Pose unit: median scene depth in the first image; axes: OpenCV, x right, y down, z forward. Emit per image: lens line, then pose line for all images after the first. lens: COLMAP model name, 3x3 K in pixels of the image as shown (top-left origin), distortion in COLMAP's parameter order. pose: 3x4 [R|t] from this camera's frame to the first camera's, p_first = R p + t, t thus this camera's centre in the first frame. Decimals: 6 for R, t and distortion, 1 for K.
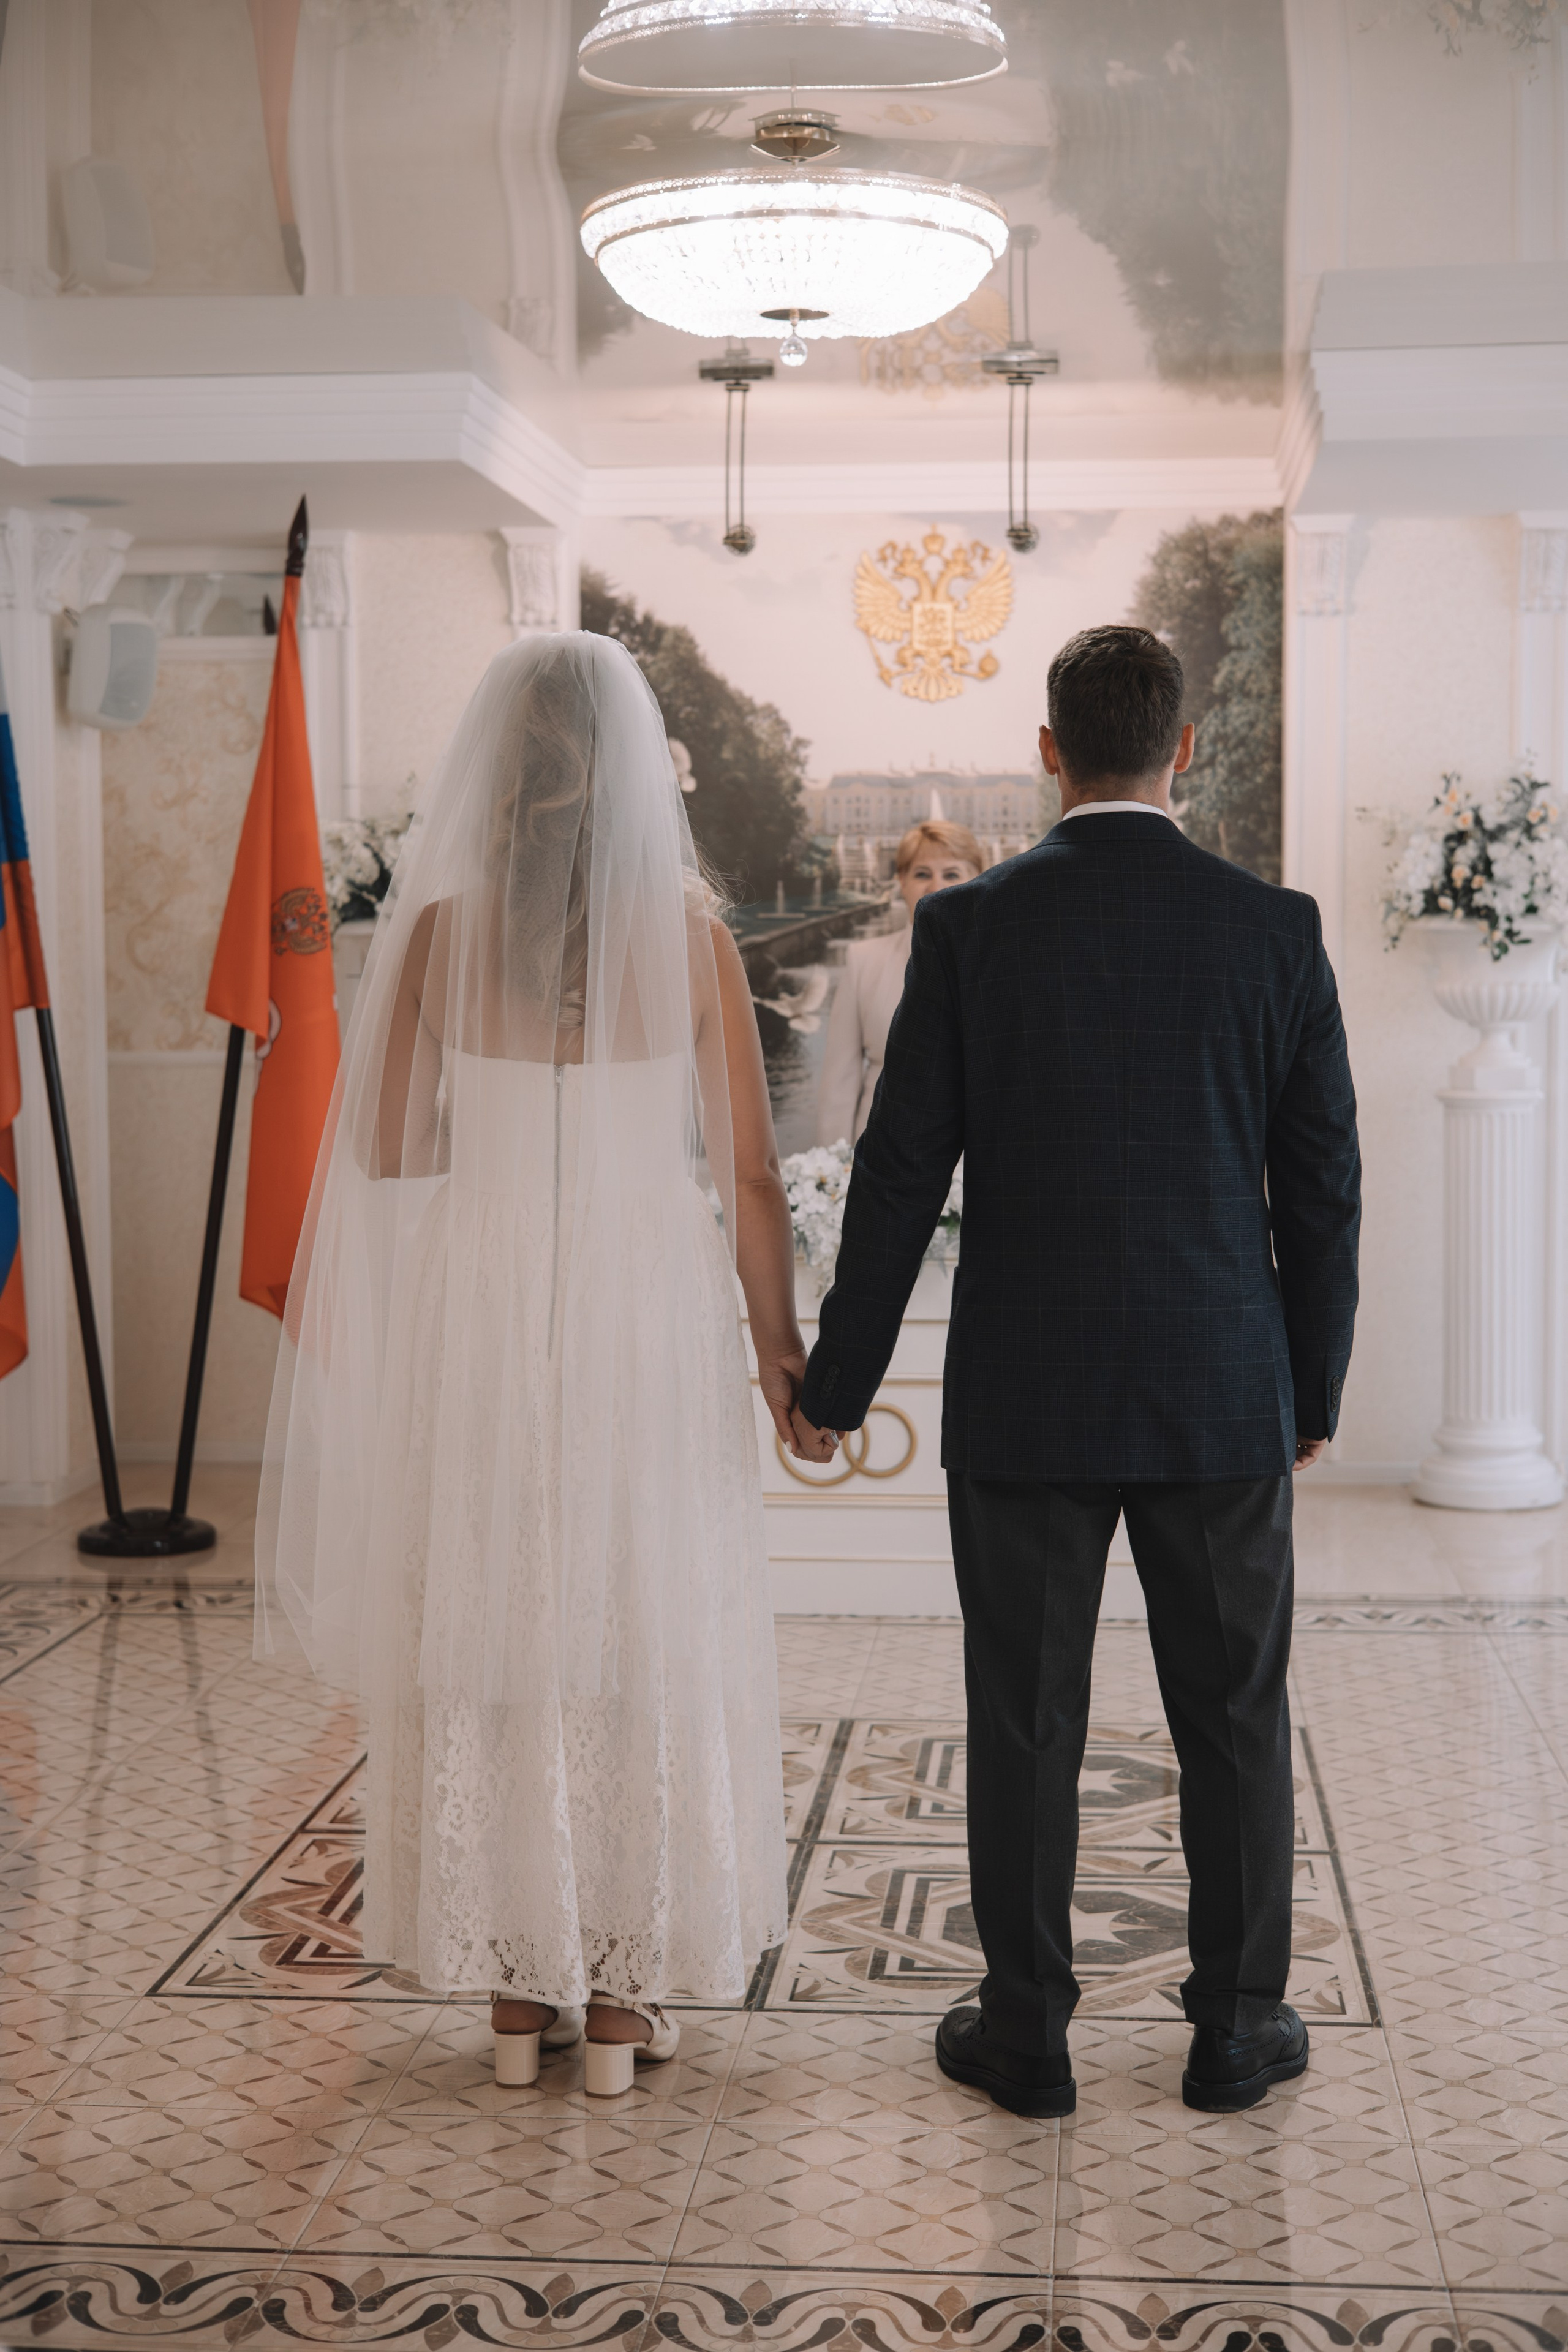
lens RADIAL K [[3326.8, 0, 784.0], [0, 3326.8, 1176.0], [0, 0, 1]] dist [0.044018, -0.117749]
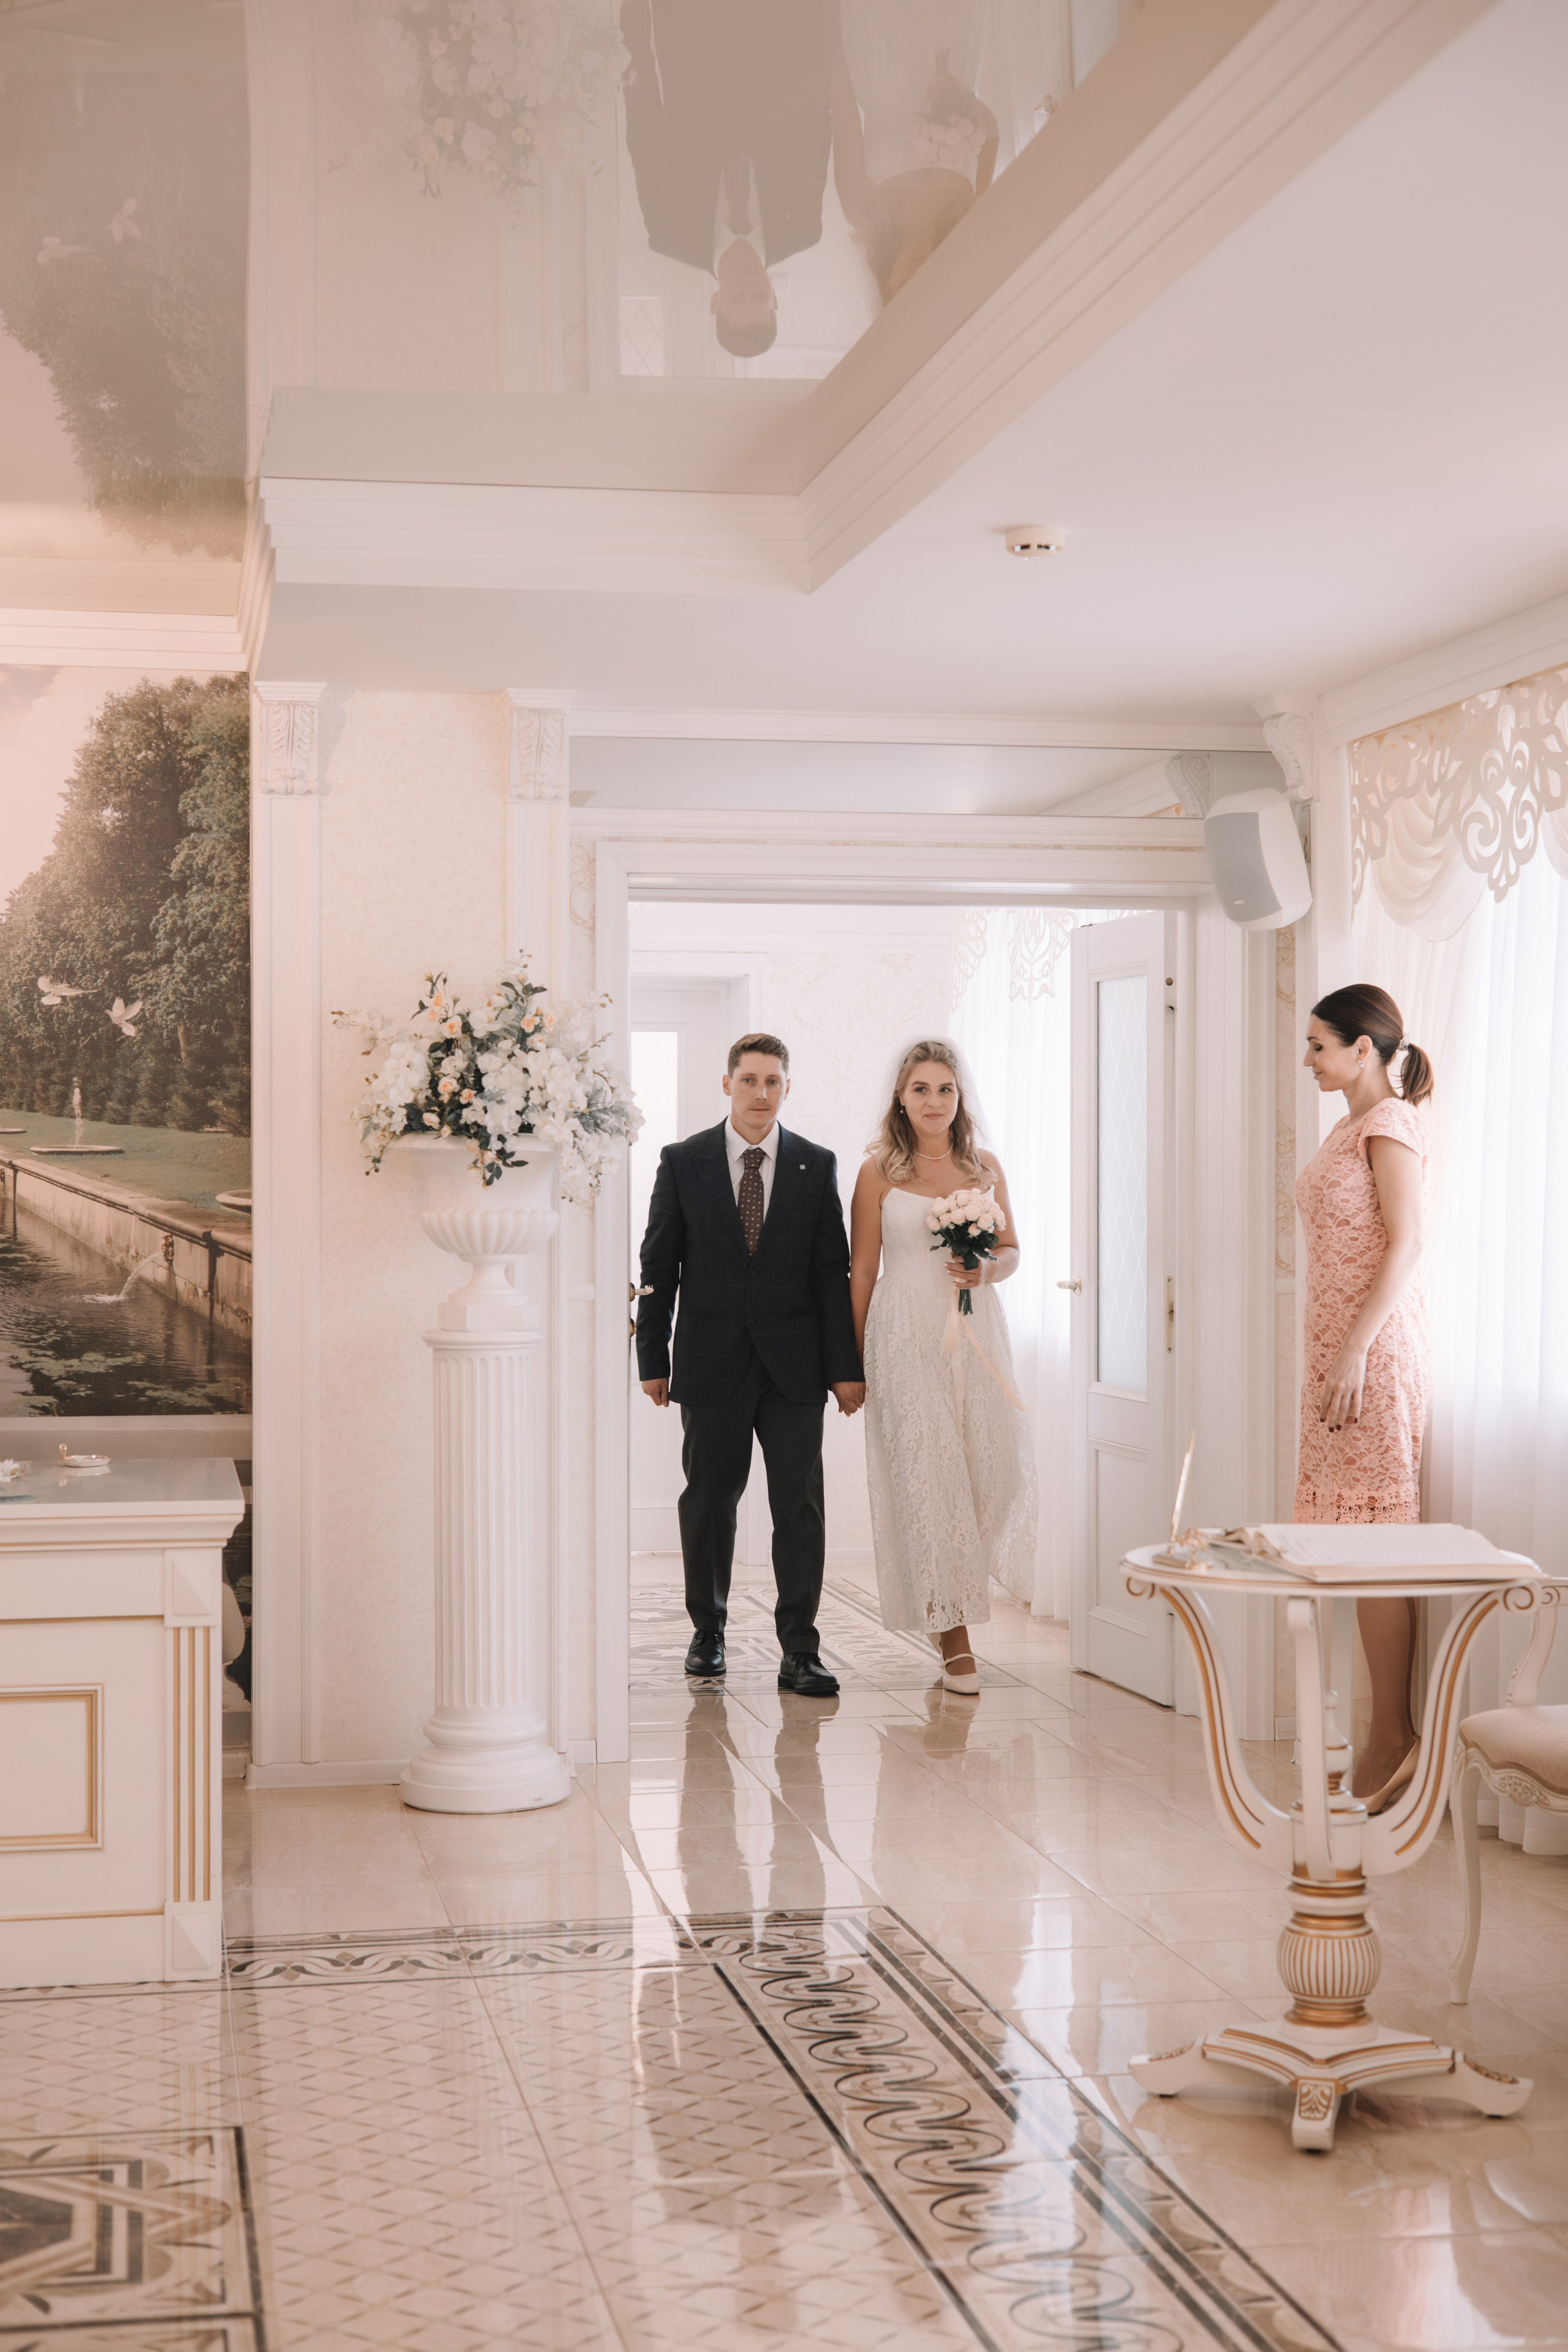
lens RADIAL K [[3326.8, 0, 784.0], [0, 3326.8, 1176.0], [0, 0, 1]] dist [0.044018, -0.117749]
pose [[0.960498, 0.003247, 0.278267, 0.043435], [0.016552, 0.997495, -0.068774, -0.004974], [-0.277794, 0.070663, 0.958038, 0.131995]]
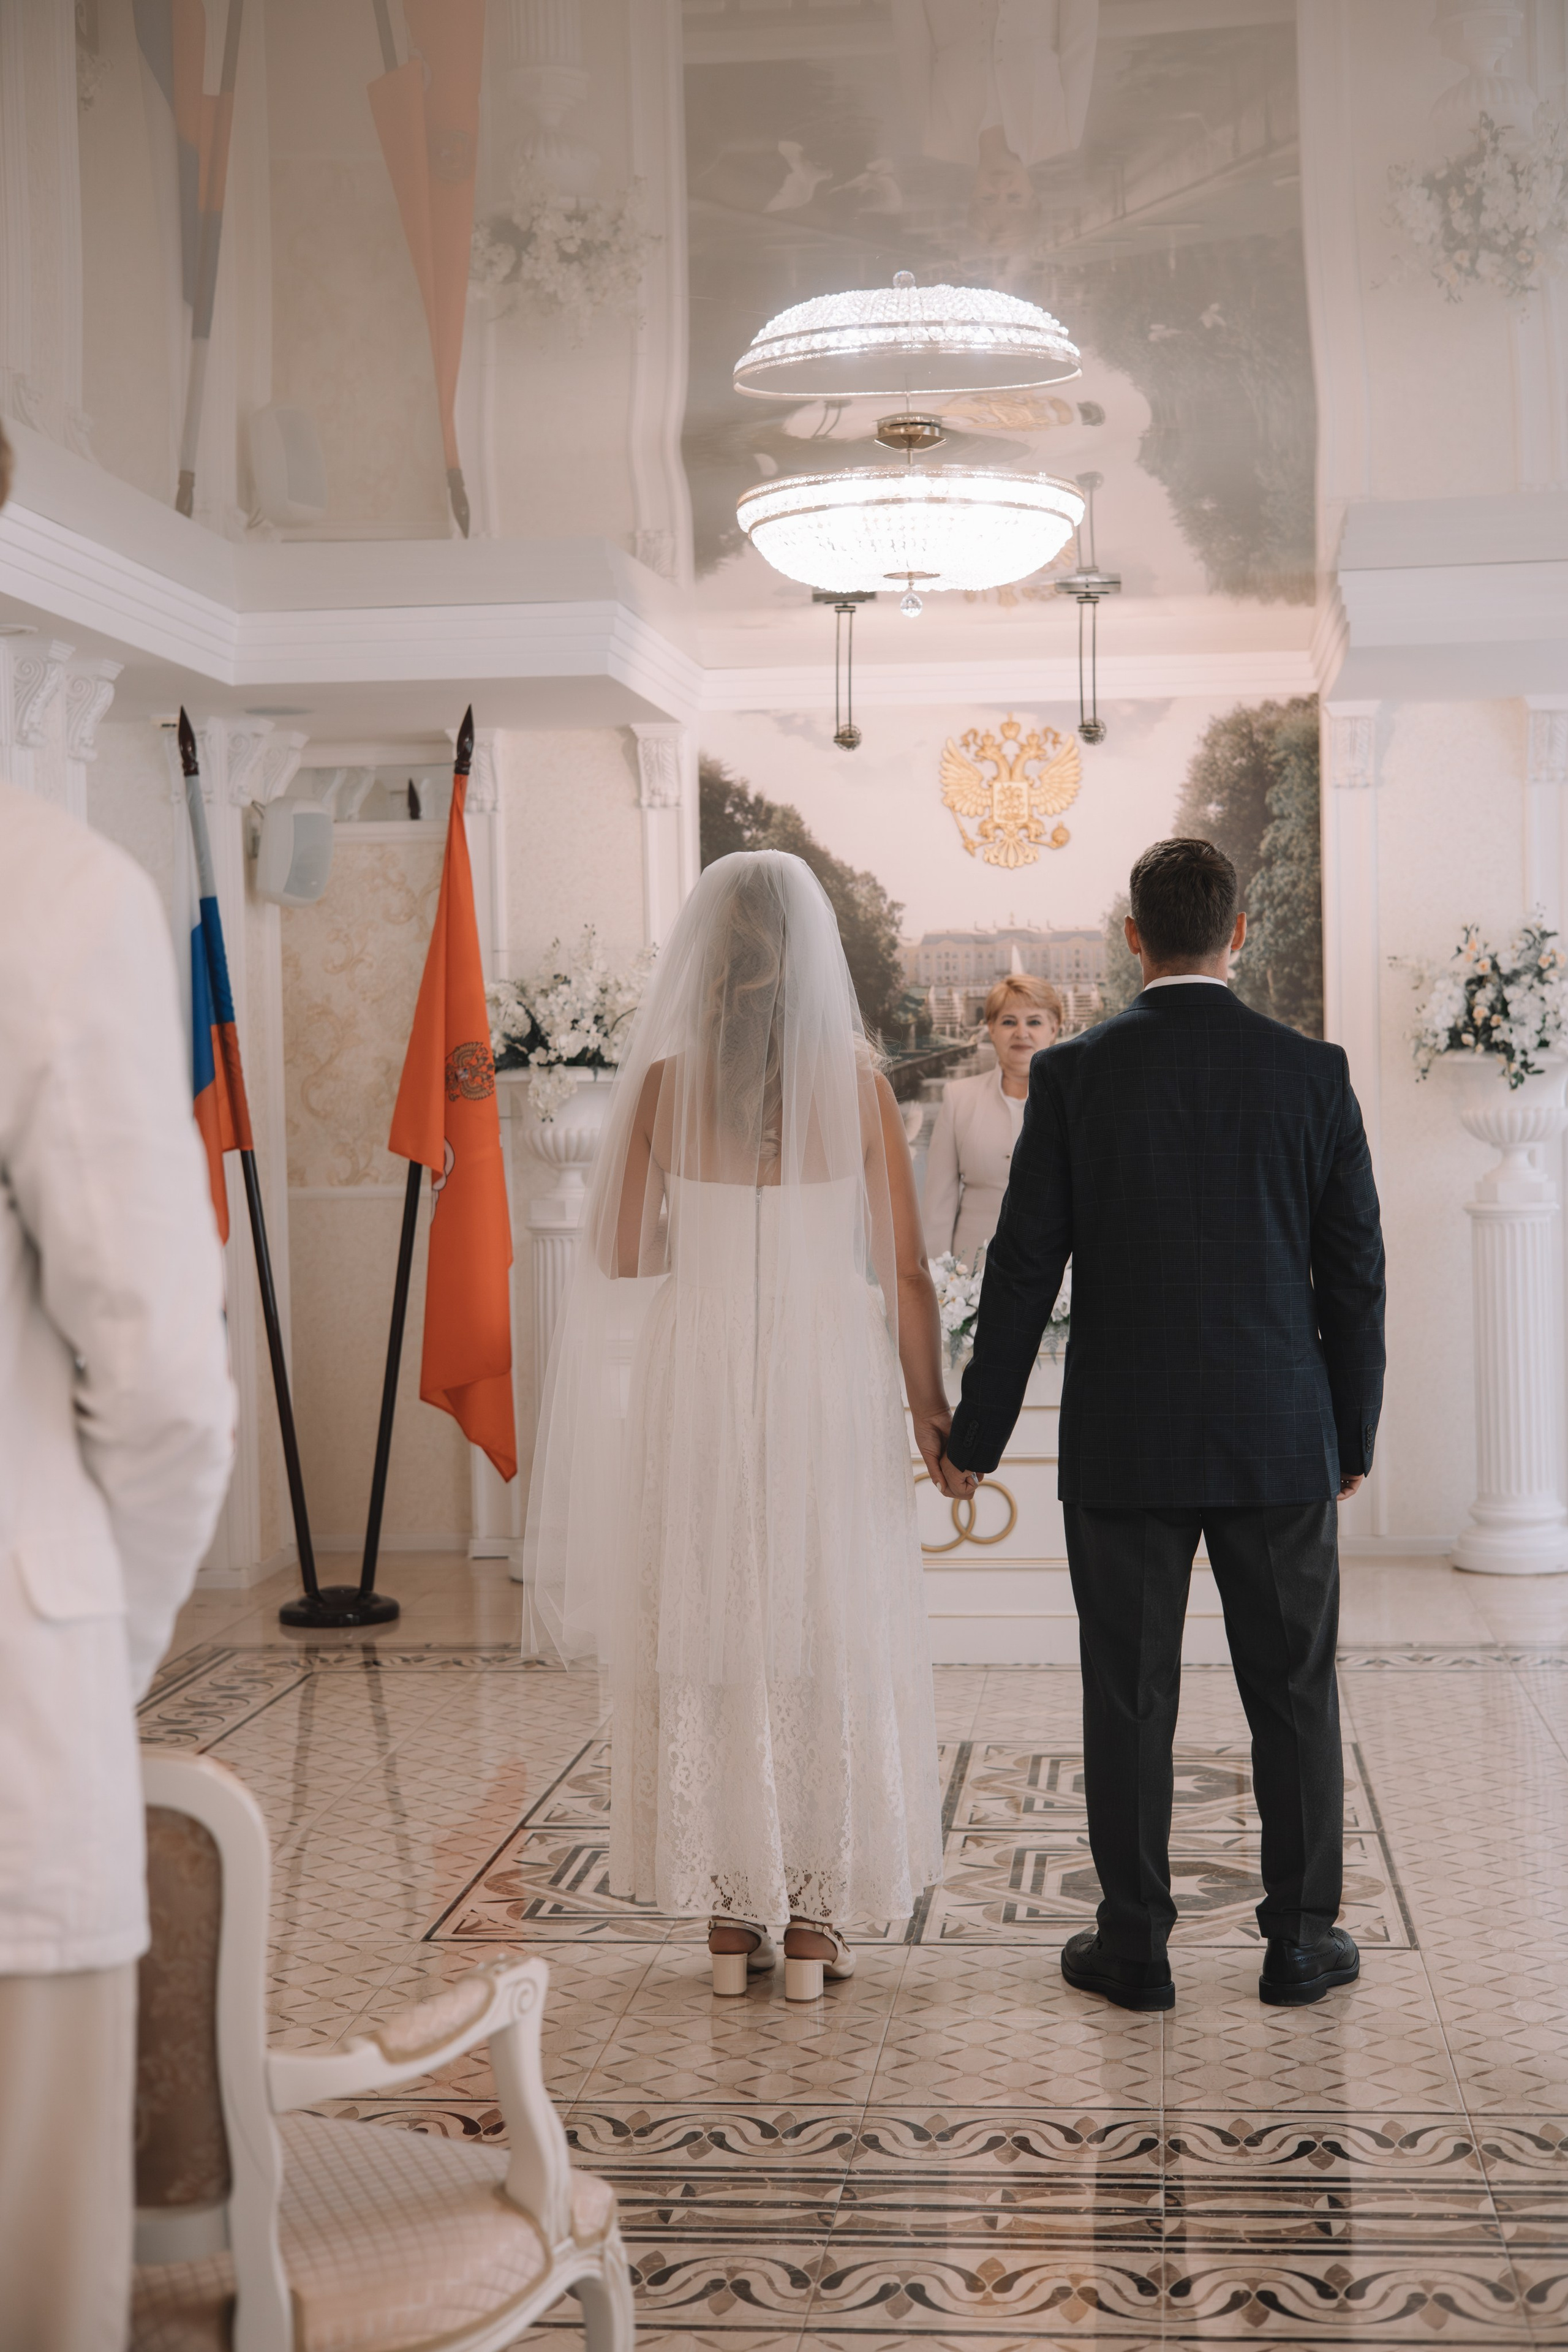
lens RADIAL K [[3398.5, 0, 755.5], [0, 3398.5, 1165.2], [0, 0, 1]] dist [0.013688, 0.014733]
pose [[0.999674, -0.015067, -0.020632, -0.021731], [0.014170, 0.998977, -0.042933, 0.007583], [0.021258, 0.042626, 0.998865, -0.165218]]
